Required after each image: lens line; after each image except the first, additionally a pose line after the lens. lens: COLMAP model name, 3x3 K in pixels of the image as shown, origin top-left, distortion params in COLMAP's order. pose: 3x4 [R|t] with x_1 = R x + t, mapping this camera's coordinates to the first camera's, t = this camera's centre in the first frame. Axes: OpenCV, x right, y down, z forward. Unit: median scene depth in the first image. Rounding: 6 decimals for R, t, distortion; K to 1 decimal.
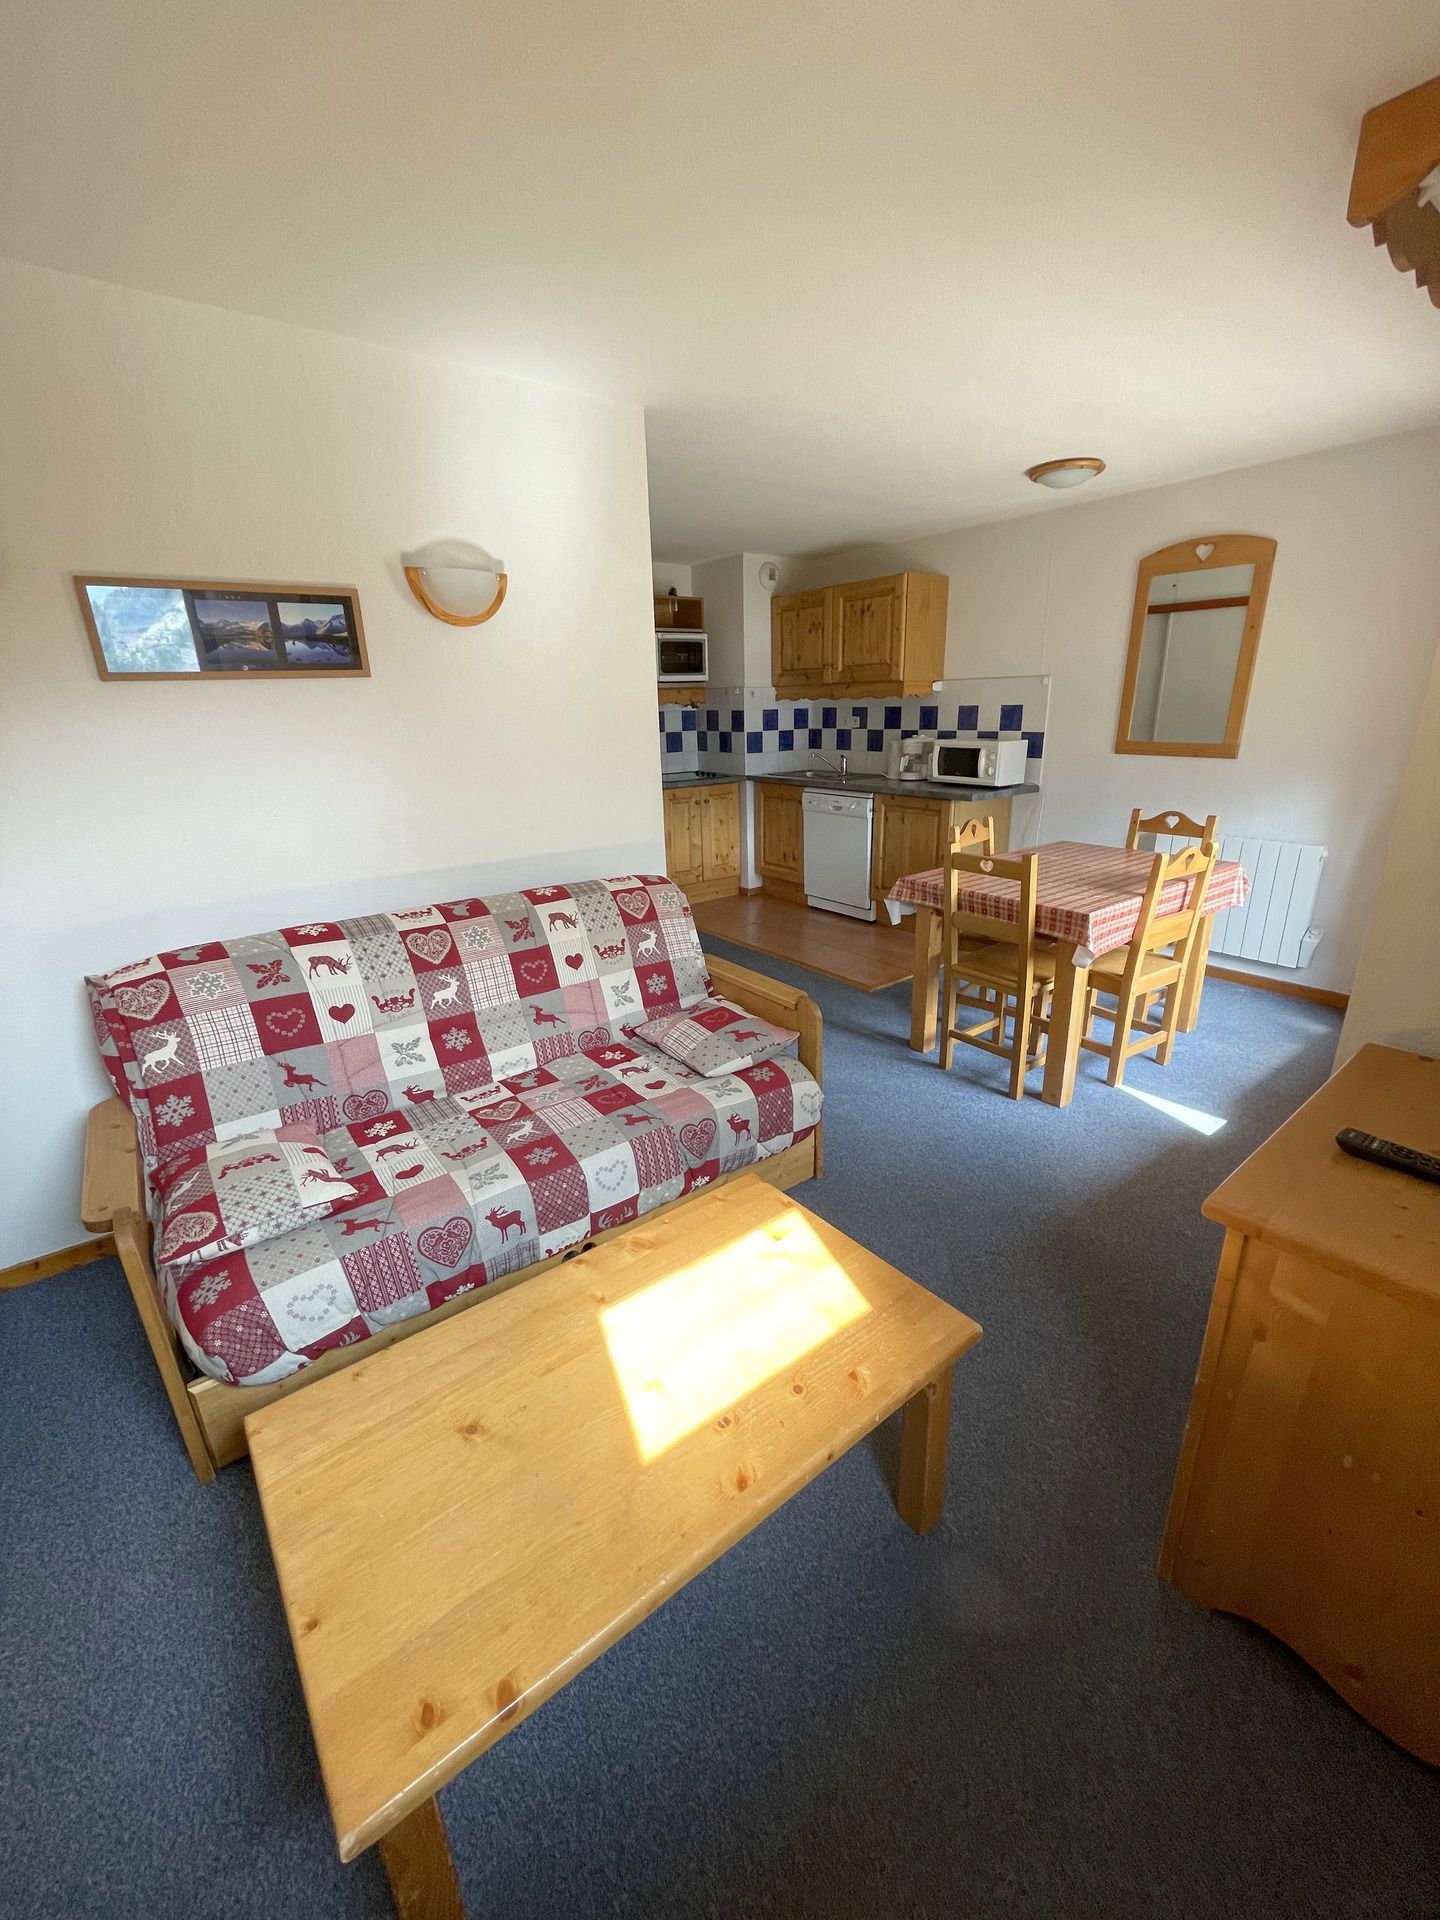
lens RADIAL K [[774.5, 0, 720.9], [0, 774.5, 960.0], [0, 0, 1]] dist [-0.006144, 0.000357]
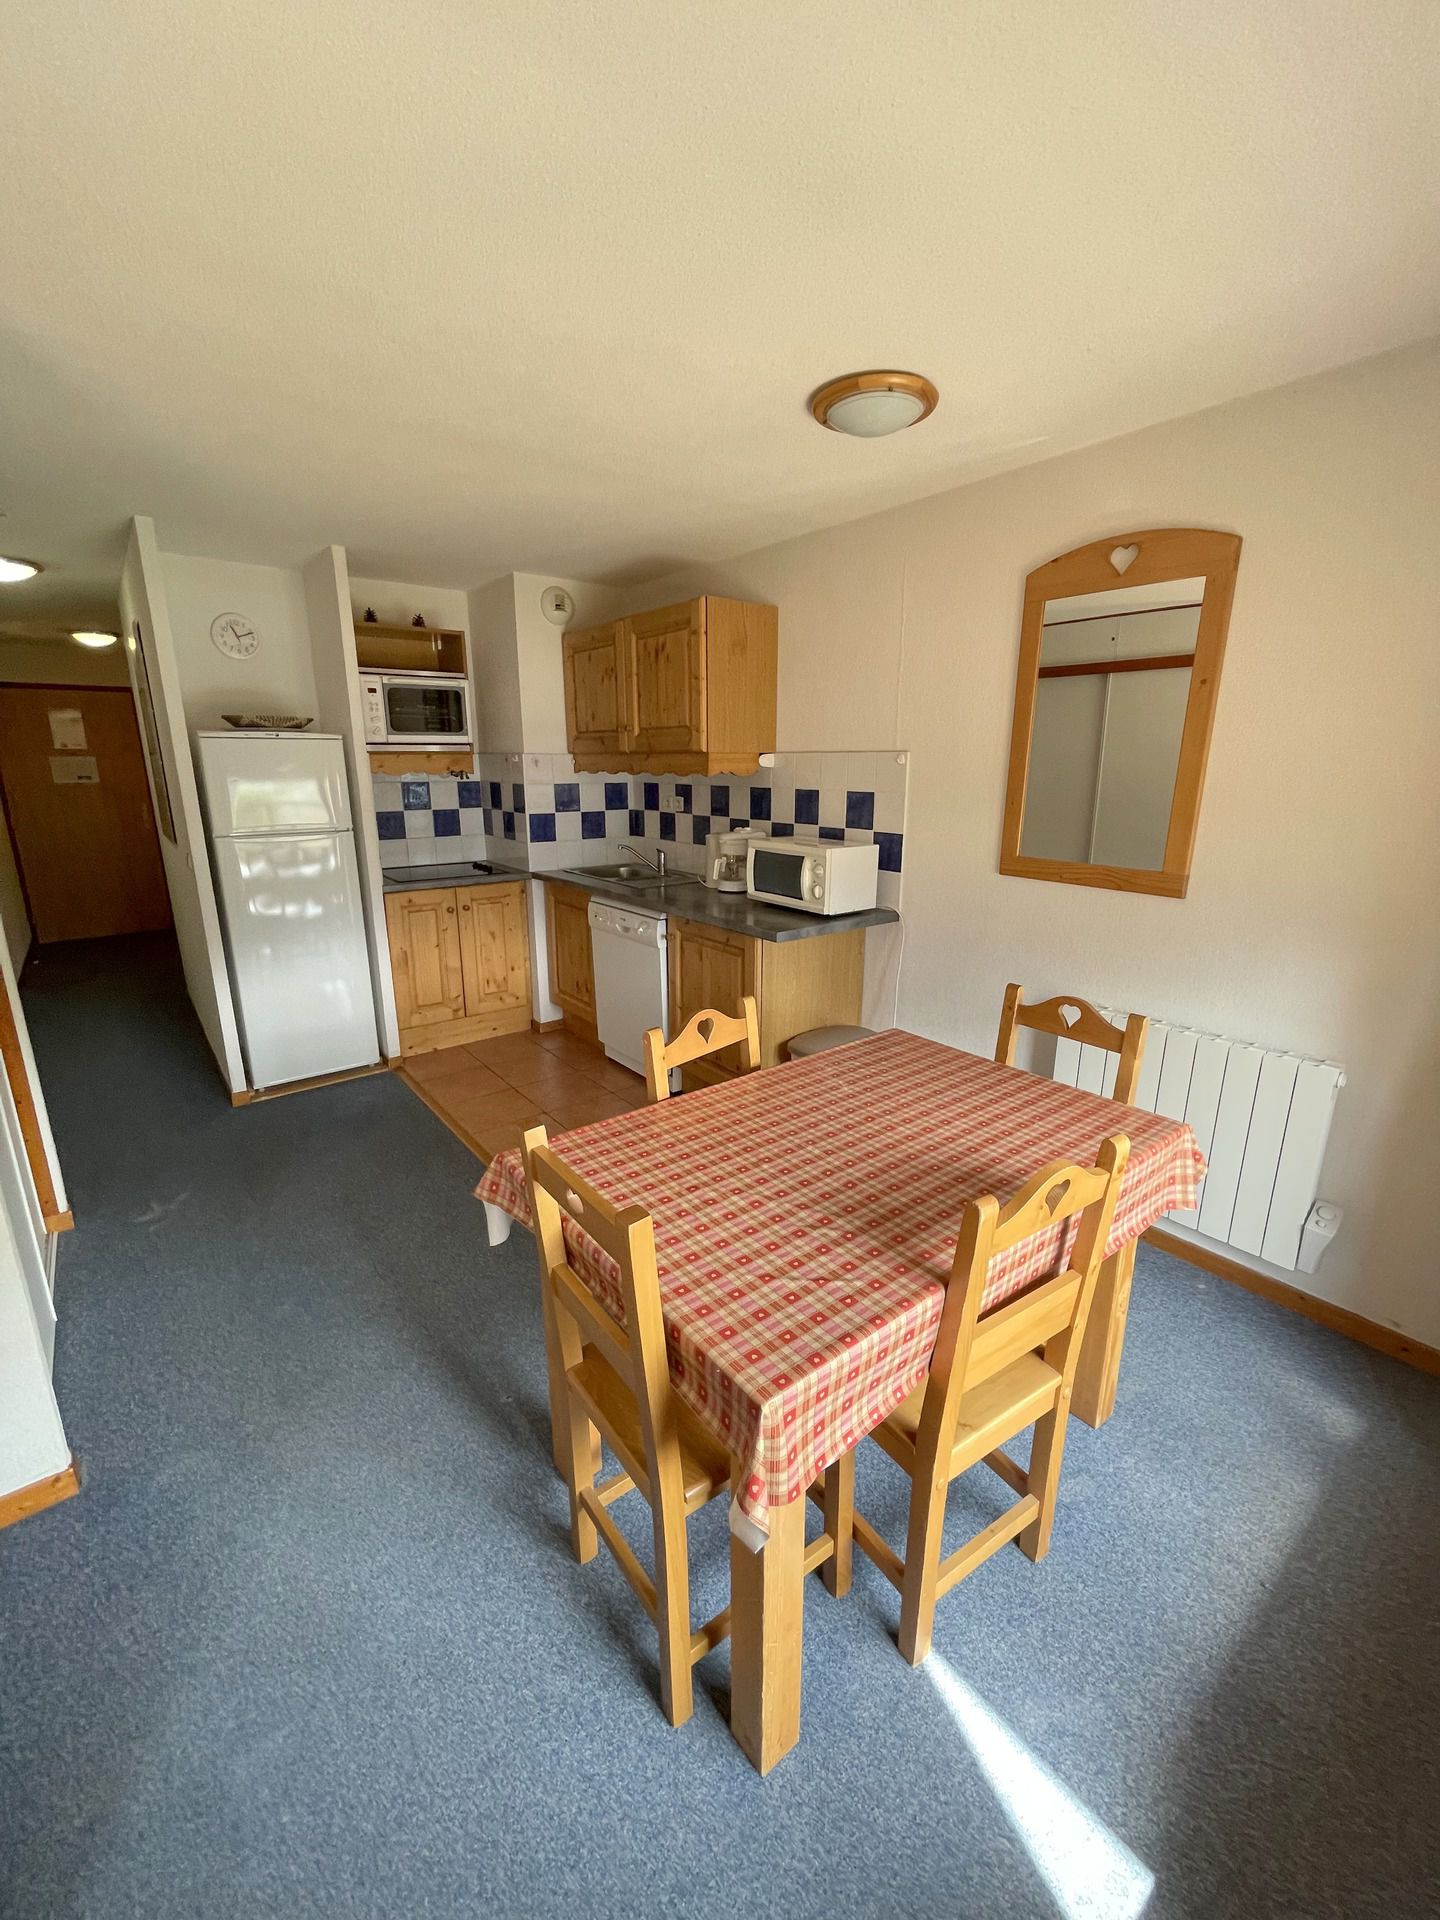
lens RADIAL K [[774.5, 0, 723.1], [0, 774.5, 959.7], [0, 0, 1]] dist [-0.006144, 0.000357]
pose [[0.999524, 0.021598, 0.022034, 0.235300], [-0.020004, 0.997334, -0.070170, -0.128888], [-0.023490, 0.069696, 0.997292, 0.327188]]
